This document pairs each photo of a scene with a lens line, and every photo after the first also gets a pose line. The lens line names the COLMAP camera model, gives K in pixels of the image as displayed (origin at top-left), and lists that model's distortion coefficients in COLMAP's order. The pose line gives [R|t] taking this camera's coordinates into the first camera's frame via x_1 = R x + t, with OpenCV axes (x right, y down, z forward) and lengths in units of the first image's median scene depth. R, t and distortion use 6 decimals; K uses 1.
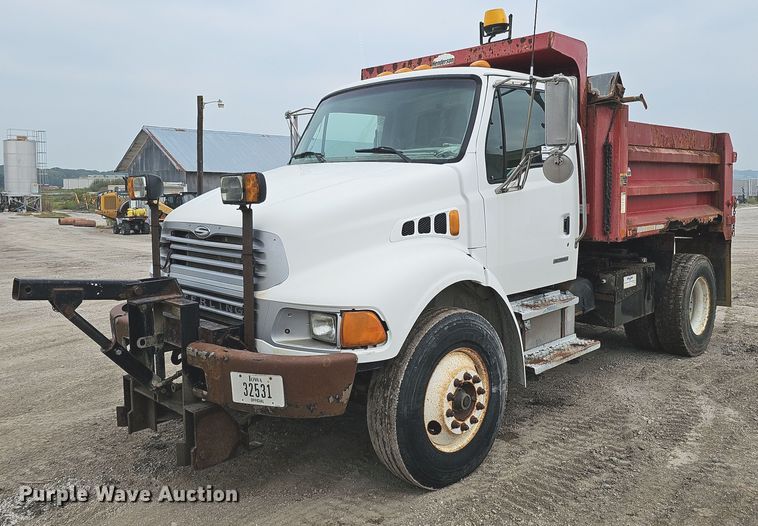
lens RADIAL K [[616.3, 0, 413.4], [0, 616.3, 236.0], [0, 0, 1]] dist [0.090642, -0.117345]
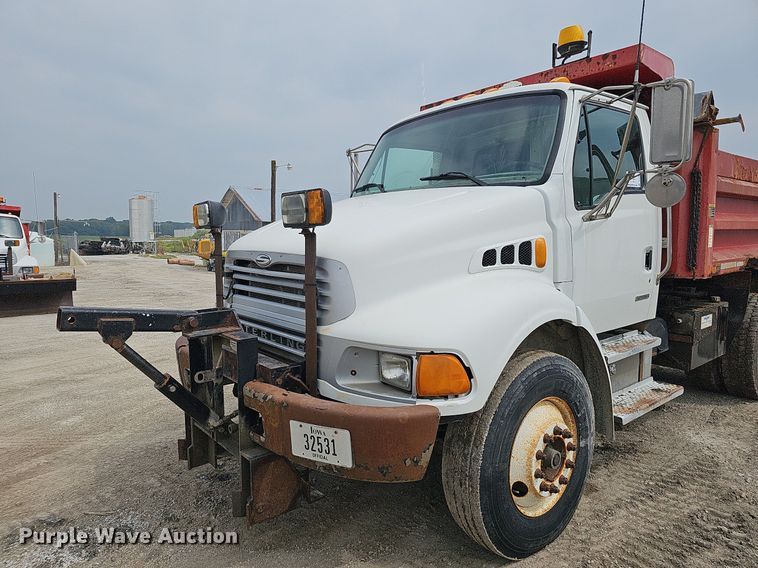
lens RADIAL K [[504.9, 0, 383.0], [0, 504.9, 284.0], [0, 0, 1]] dist [0.064688, -0.081135]
pose [[0.993147, 0.014385, -0.115986, -0.070300], [-0.012438, 0.999770, 0.017495, 0.013153], [0.116211, -0.015932, 0.993097, 0.258480]]
